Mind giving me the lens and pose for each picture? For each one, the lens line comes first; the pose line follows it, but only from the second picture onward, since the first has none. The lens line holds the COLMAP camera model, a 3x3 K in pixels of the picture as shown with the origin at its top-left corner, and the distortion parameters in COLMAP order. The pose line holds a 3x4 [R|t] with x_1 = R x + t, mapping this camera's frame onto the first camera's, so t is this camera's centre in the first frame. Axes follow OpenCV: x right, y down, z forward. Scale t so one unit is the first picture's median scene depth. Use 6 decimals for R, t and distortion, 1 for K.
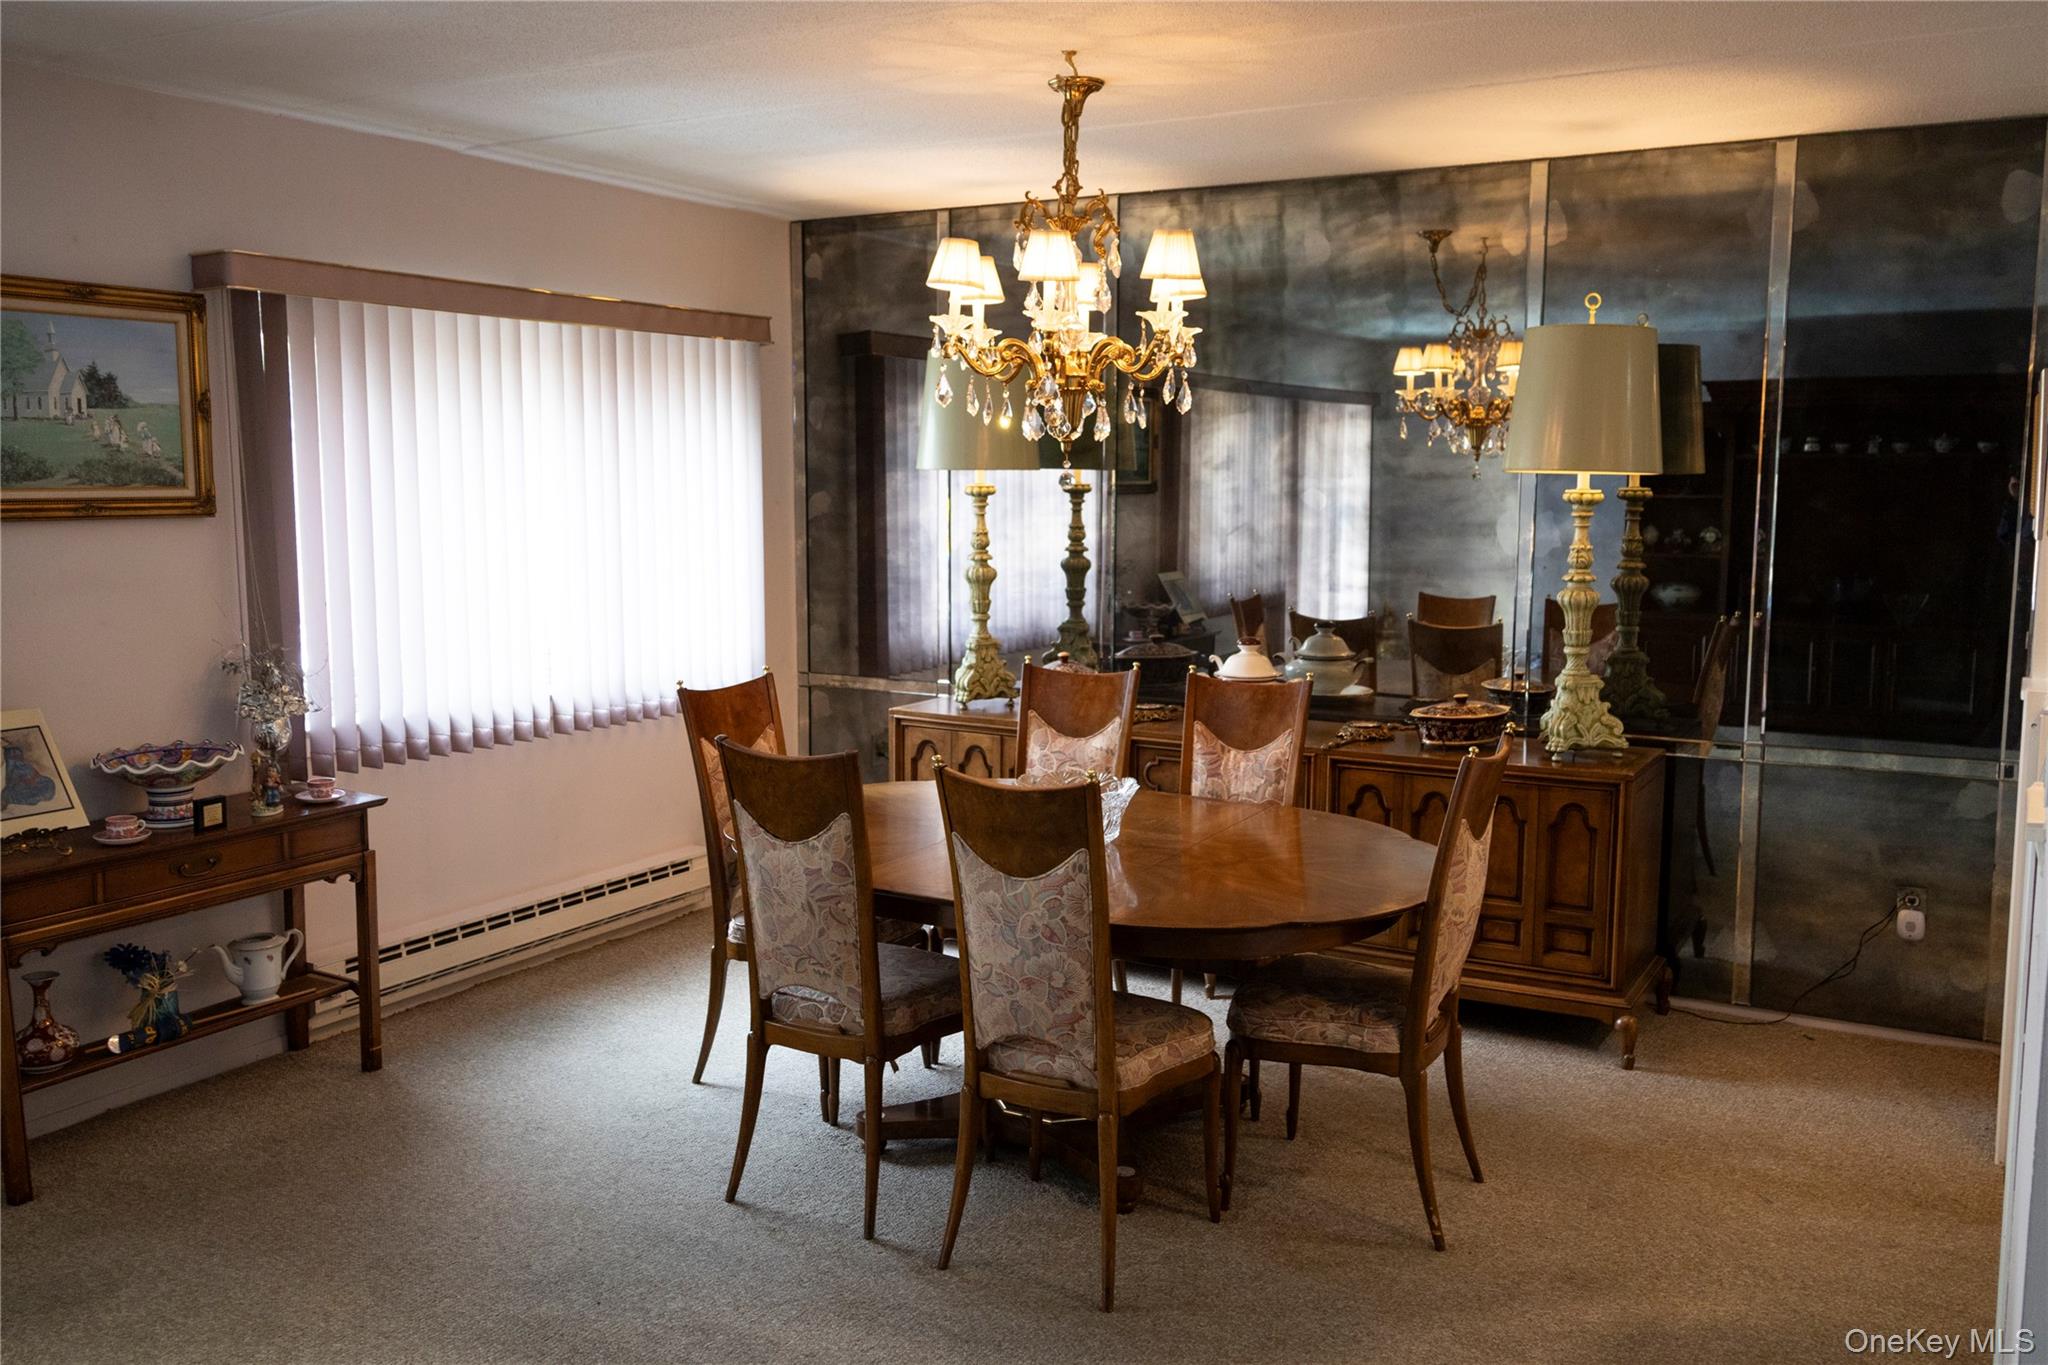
lens RADIAL K [[1747.4, 0, 987.4], [0, 1747.4, 672.0], [0, 0, 1]] dist [0.010897, 0.030794]
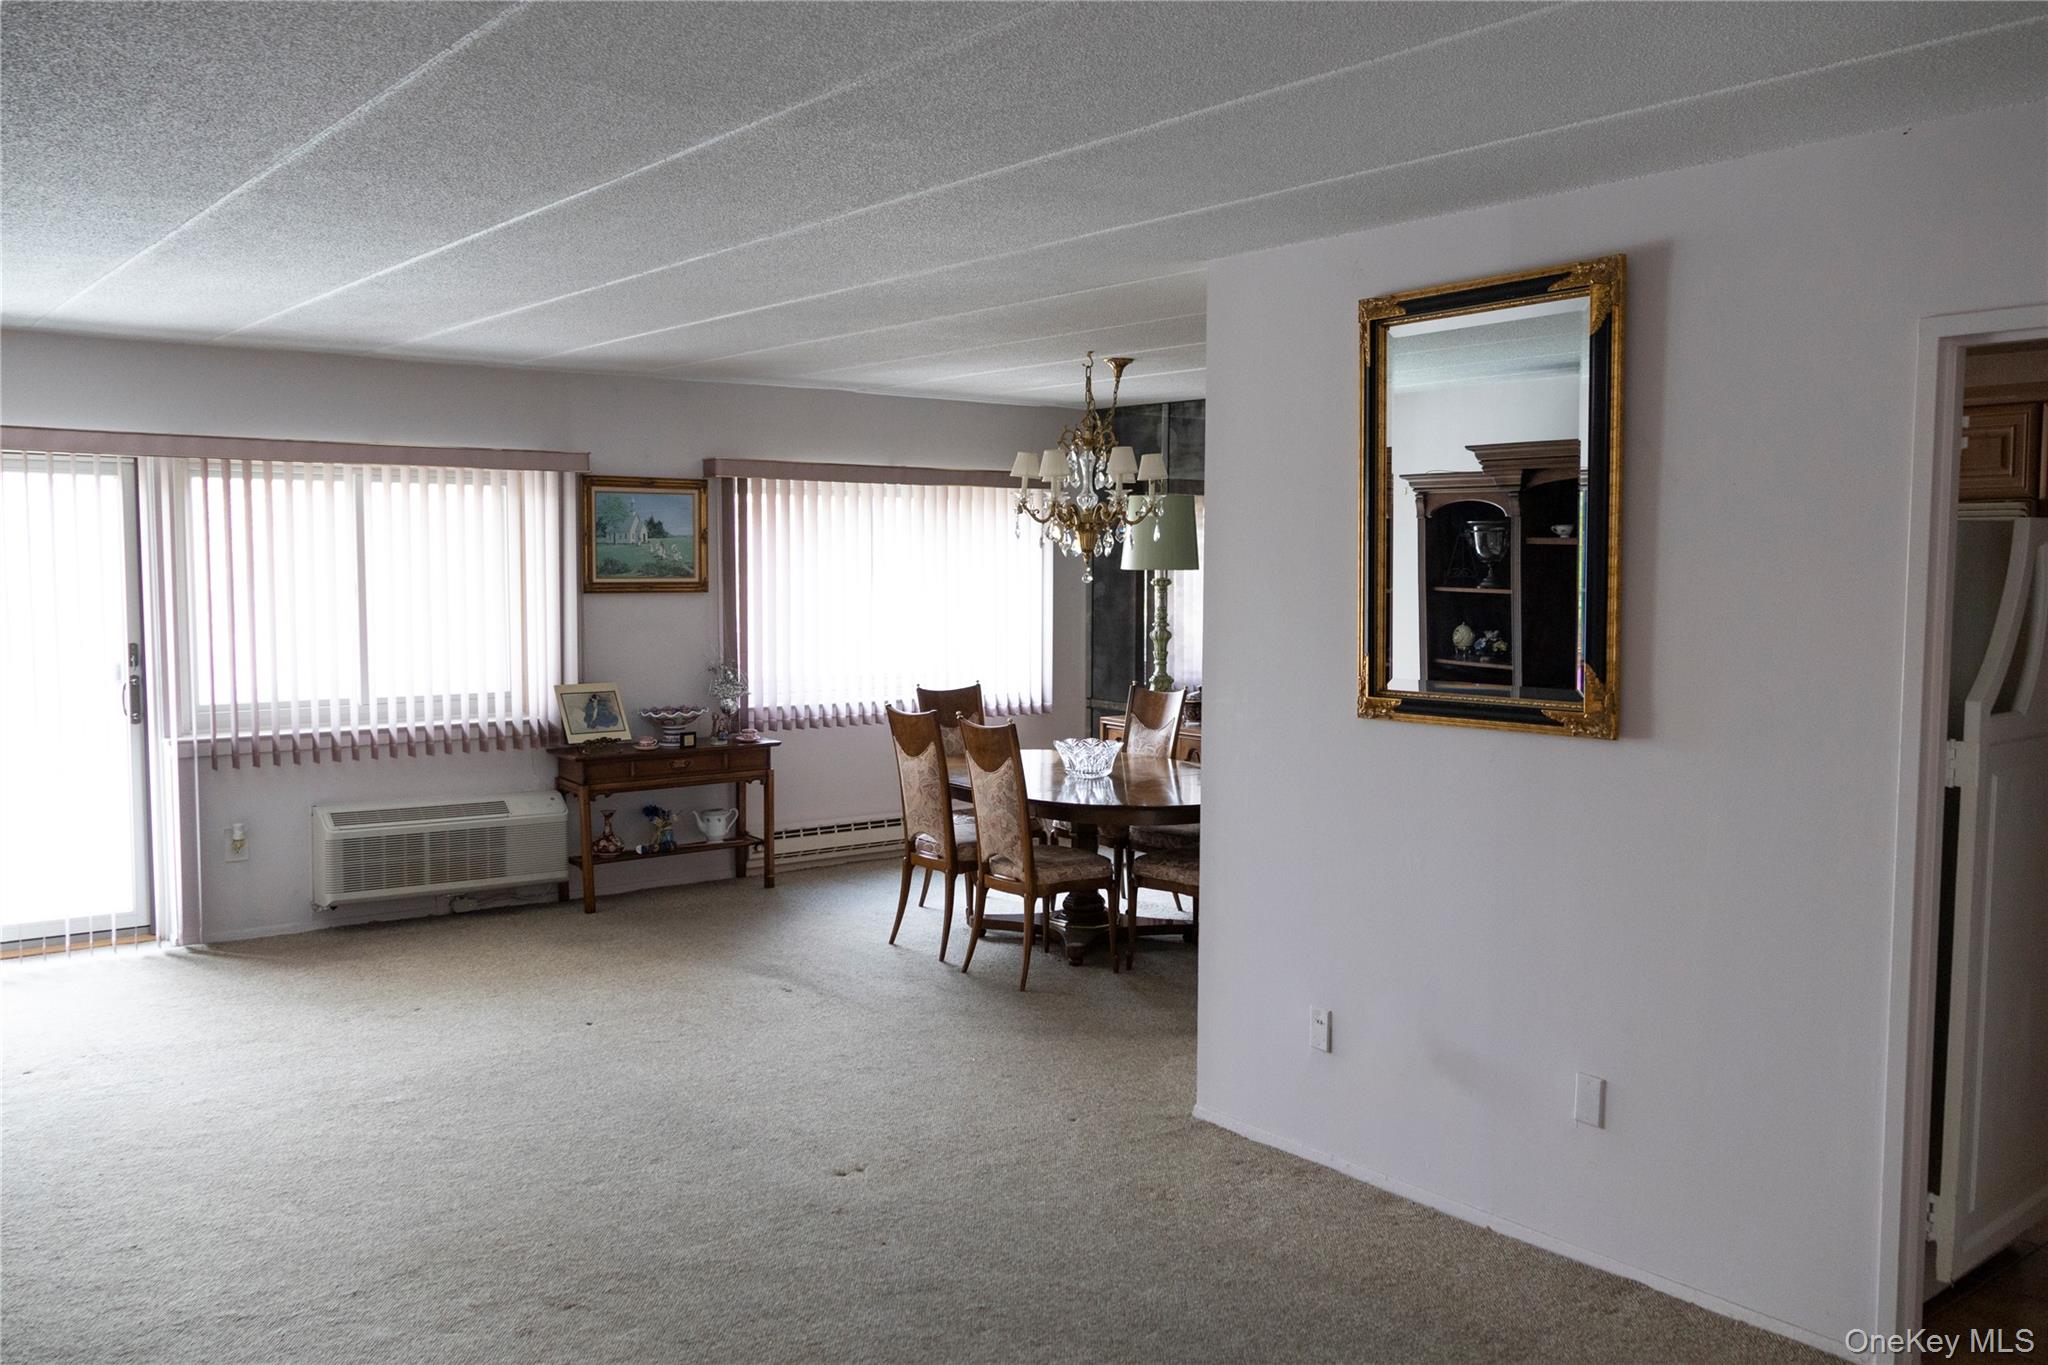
lens RADIAL K [[1747.4, 0, 1021.2], [0, 1747.4, 678.8], [0, 0, 1]] dist [0.010897, 0.030794]
pose [[0.928283, 0.032123, -0.370484, 0.623328], [-0.048358, 0.998230, -0.034613, 0.059388], [0.368716, 0.050047, 0.928194, -0.688807]]
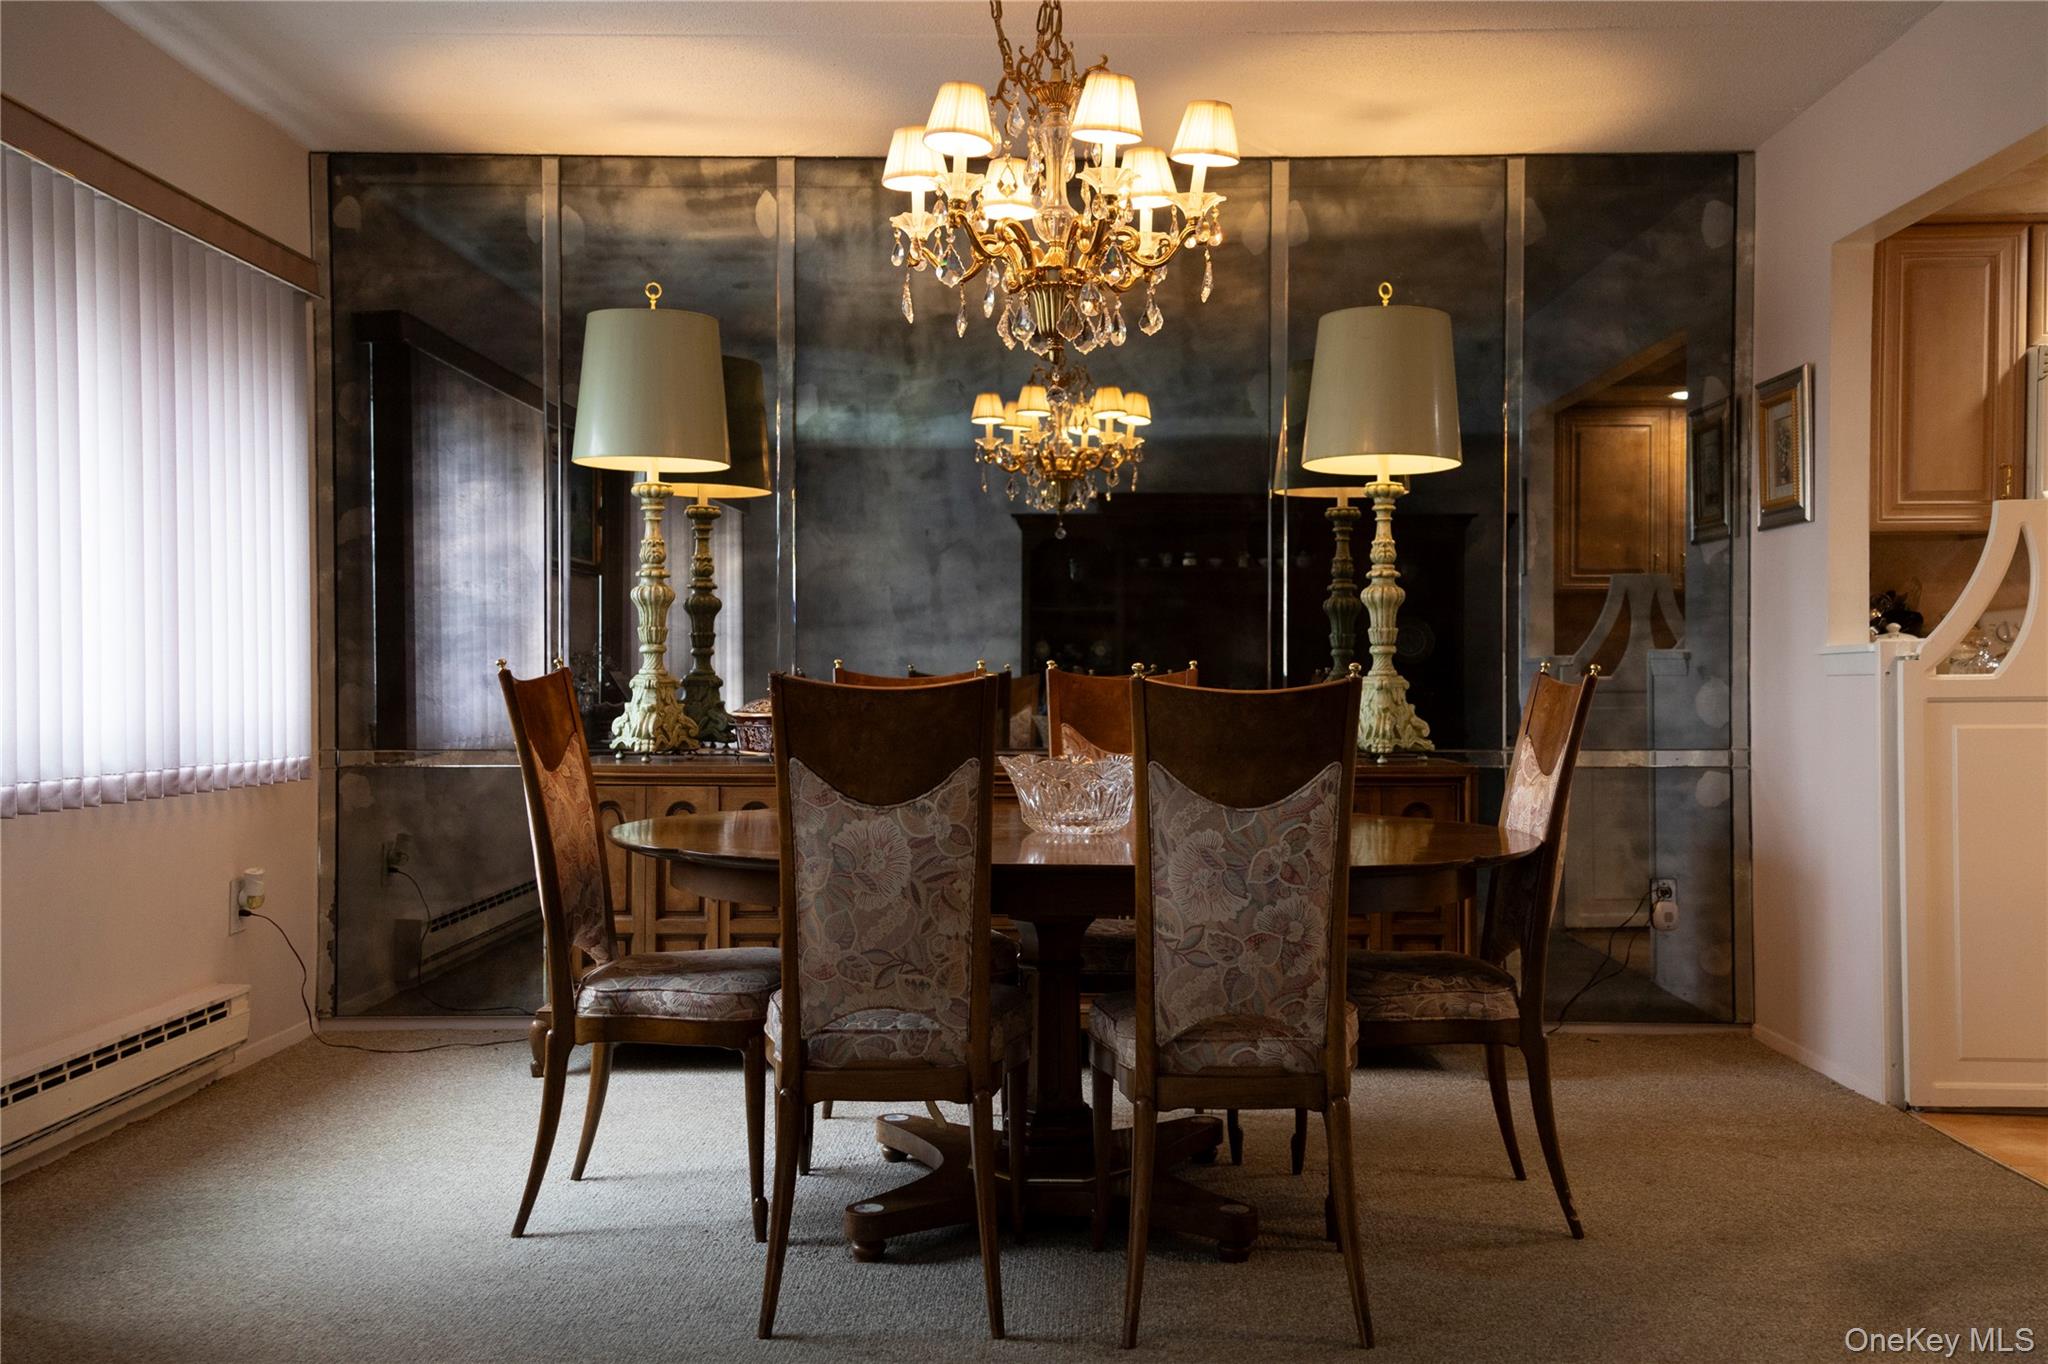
lens RADIAL K [[1944.9, 0, 1025.9], [0, 1944.9, 670.8], [0, 0, 1]] dist [0.083168, 0.000000]
pose [[0.864656, 0.001684, 0.502361, -0.405247], [0.060244, 0.992430, -0.107017, 0.111606], [-0.498738, 0.122797, 0.858010, 0.204474]]
